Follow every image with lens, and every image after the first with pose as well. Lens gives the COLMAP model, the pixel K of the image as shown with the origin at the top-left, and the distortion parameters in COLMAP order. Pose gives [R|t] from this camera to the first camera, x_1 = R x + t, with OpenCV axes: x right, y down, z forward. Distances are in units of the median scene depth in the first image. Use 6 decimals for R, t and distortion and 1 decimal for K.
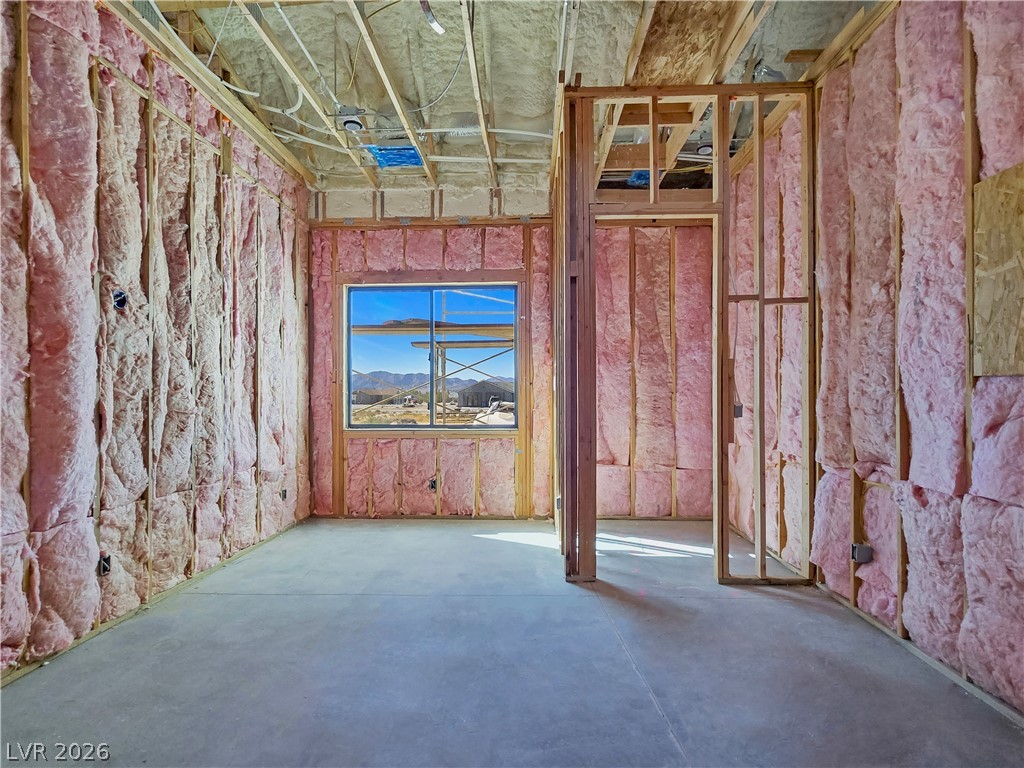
lens RADIAL K [[526.1, 0, 512.7], [0, 526.1, 386.1], [0, 0, 1]] dist [-0.002548, -0.001882]
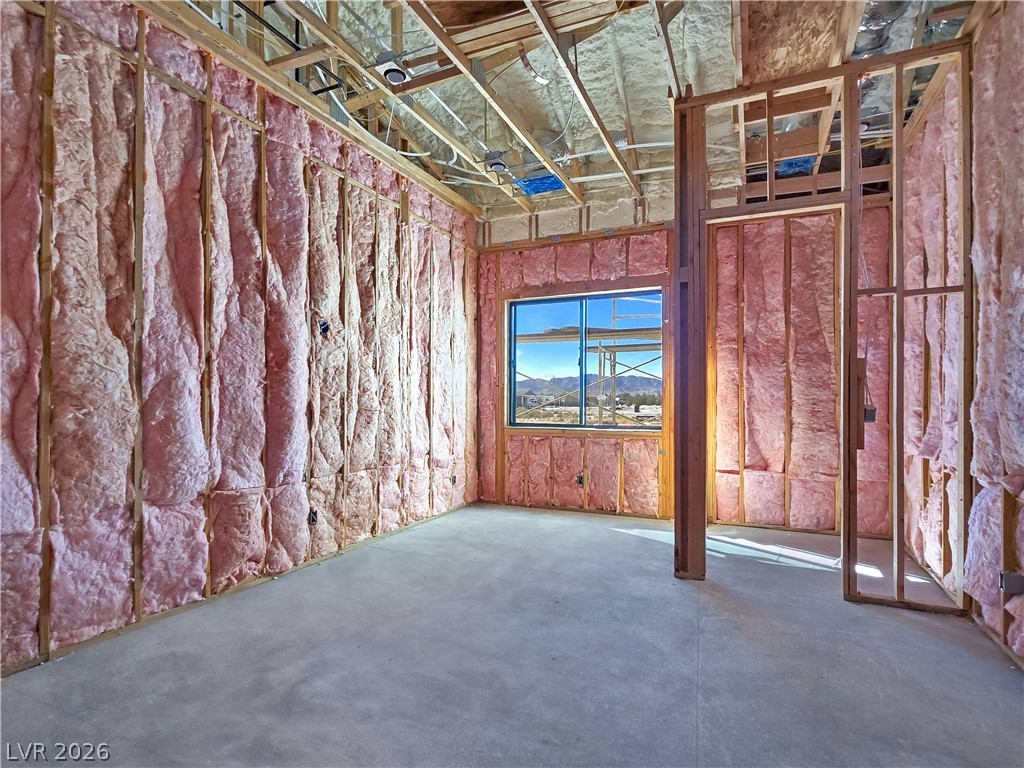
lens RADIAL K [[526.1, 0, 512.7], [0, 526.1, 386.1], [0, 0, 1]] dist [-0.002548, -0.001882]
pose [[0.926048, -0.005604, -0.377364, 0.189792], [0.003762, 0.999977, -0.005618, -0.000167], [0.377387, 0.003783, 0.926048, -0.079865]]
